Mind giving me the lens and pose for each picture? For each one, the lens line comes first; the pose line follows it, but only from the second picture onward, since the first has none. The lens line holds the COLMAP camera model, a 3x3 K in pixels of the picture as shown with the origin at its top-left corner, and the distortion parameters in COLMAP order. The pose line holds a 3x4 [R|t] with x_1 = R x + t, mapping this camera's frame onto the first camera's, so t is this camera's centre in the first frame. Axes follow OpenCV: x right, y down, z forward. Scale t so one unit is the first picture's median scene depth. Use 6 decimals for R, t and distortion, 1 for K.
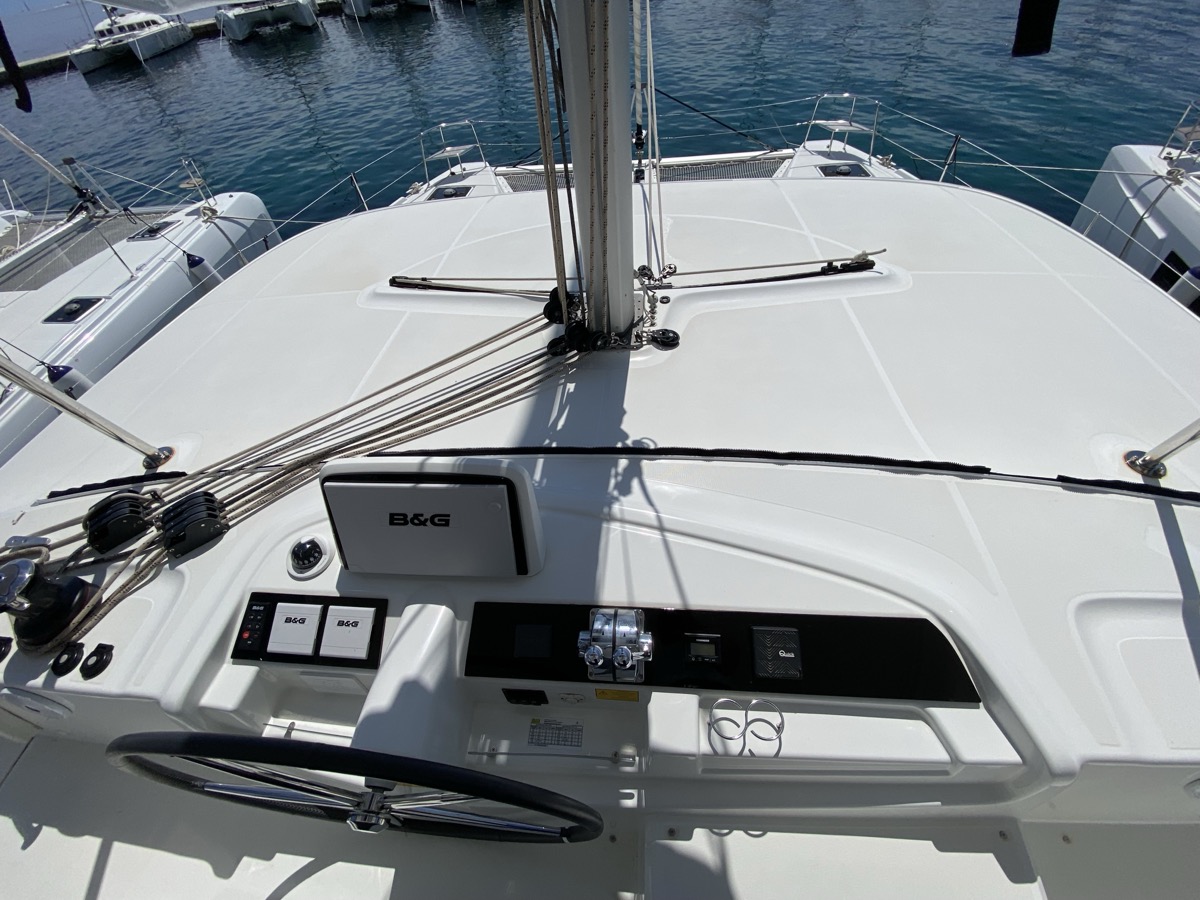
lens RADIAL K [[489.5, 0, 594.8], [0, 489.5, 452.9], [0, 0, 1]] dist [0.010126, -0.014955]
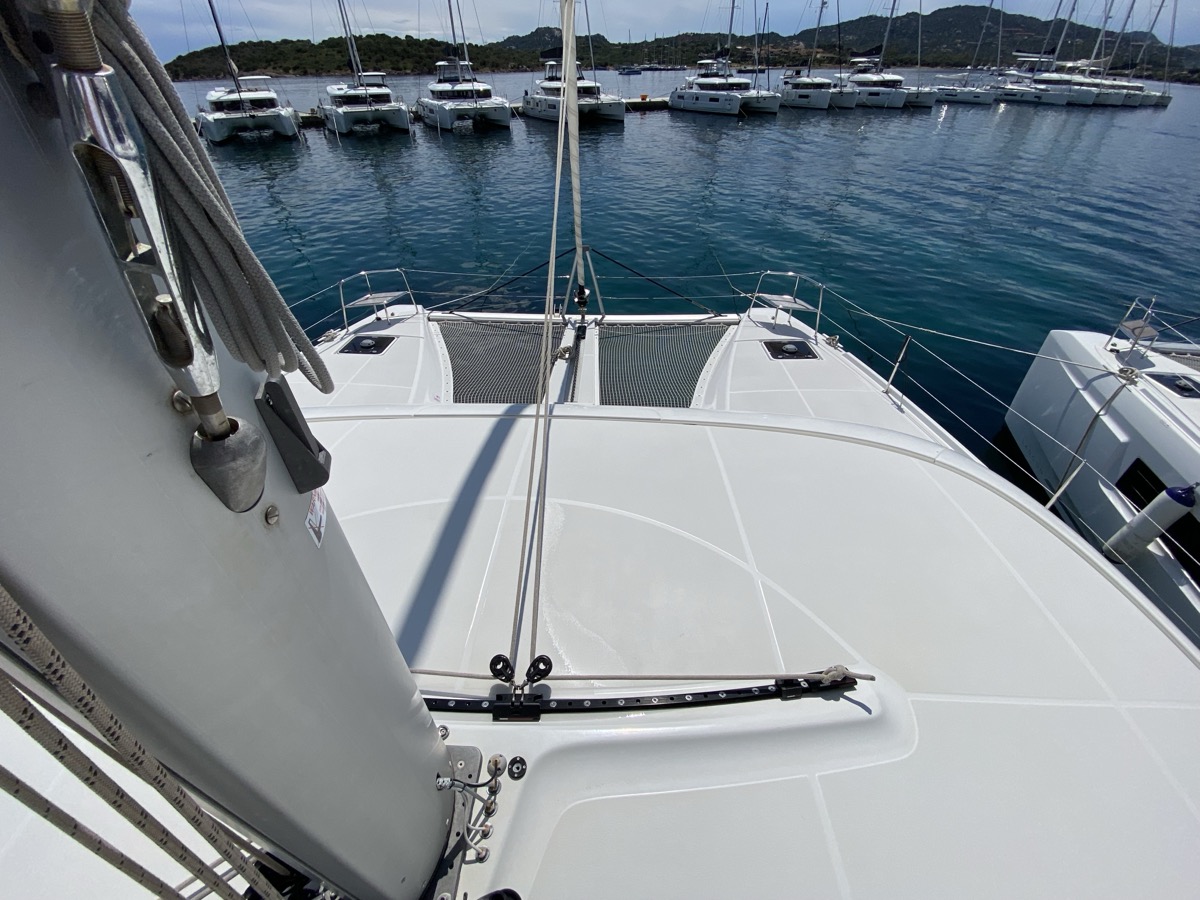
lens RADIAL K [[491.4, 0, 597.8], [0, 491.4, 451.6], [0, 0, 1]] dist [0.021591, -0.020112]
pose [[0.996068, 0.033032, 0.082207, 0.057772], [-0.017925, 0.983843, -0.178132, -0.188076], [-0.086762, 0.175958, 0.980567, 0.115392]]
